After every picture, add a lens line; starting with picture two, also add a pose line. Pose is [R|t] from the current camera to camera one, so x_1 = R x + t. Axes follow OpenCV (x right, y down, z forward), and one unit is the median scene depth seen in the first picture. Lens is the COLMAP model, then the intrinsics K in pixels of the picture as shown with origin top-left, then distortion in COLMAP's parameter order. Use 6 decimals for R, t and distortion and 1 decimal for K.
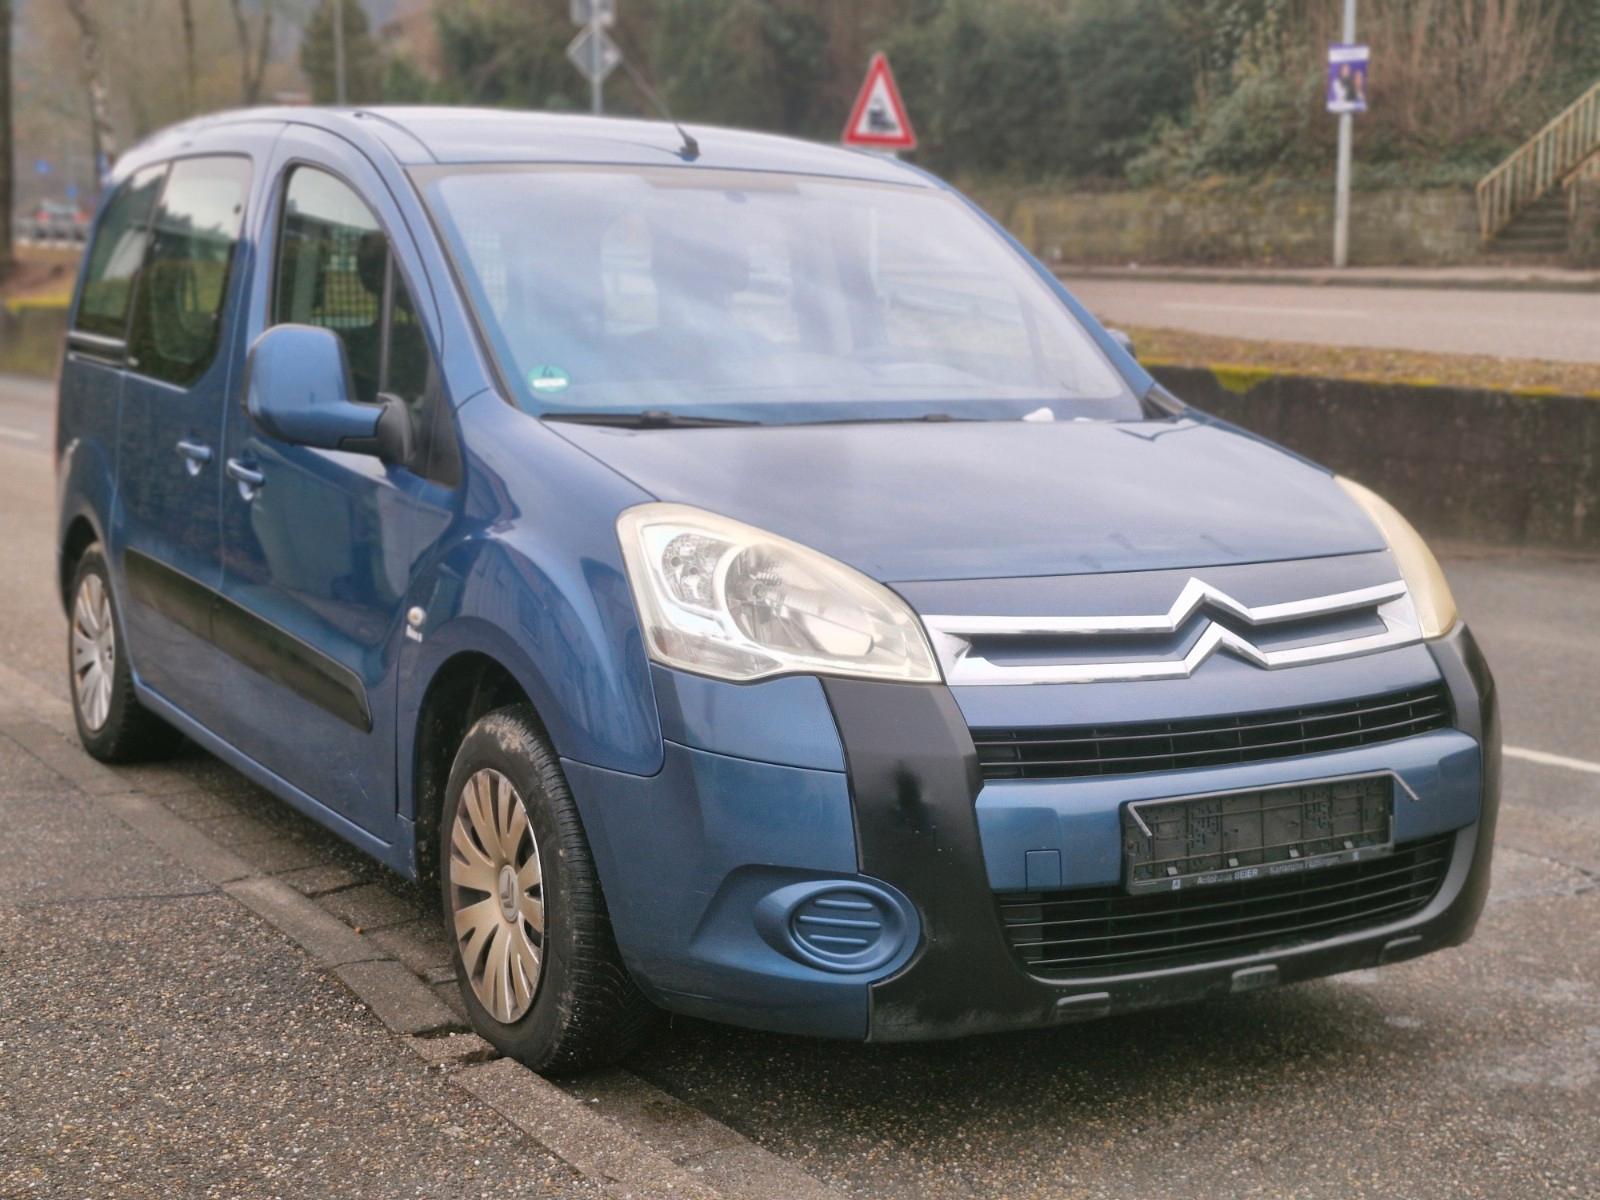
lens RADIAL K [[2226.1, 0, 797.1], [0, 2226.1, 602.6], [0, 0, 1]] dist [0.110652, 0.000000]
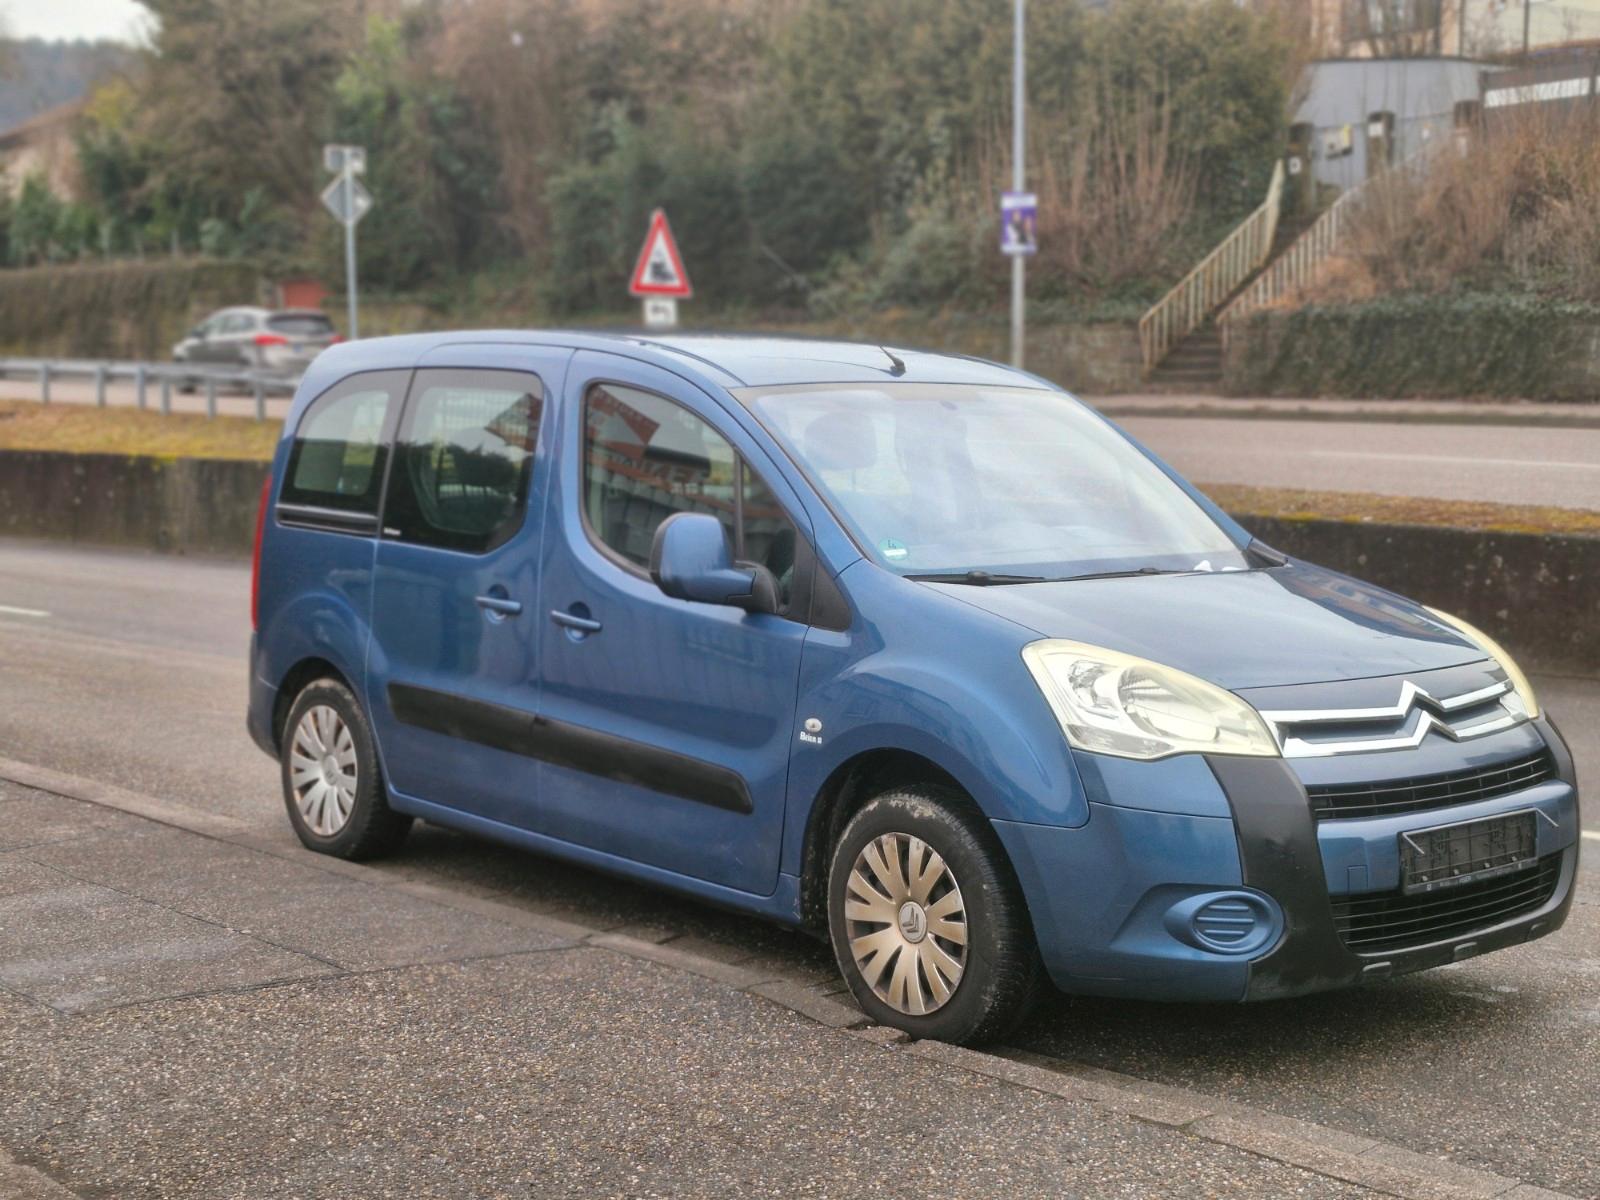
lens RADIAL K [[2226.1, 0, 767.1], [0, 2226.1, 640.0], [0, 0, 1]] dist [0.110652, 0.000000]
pose [[0.987270, -0.026012, 0.156912, -0.404786], [0.031337, 0.999011, -0.031557, -0.003939], [-0.155936, 0.036073, 0.987108, -0.338193]]
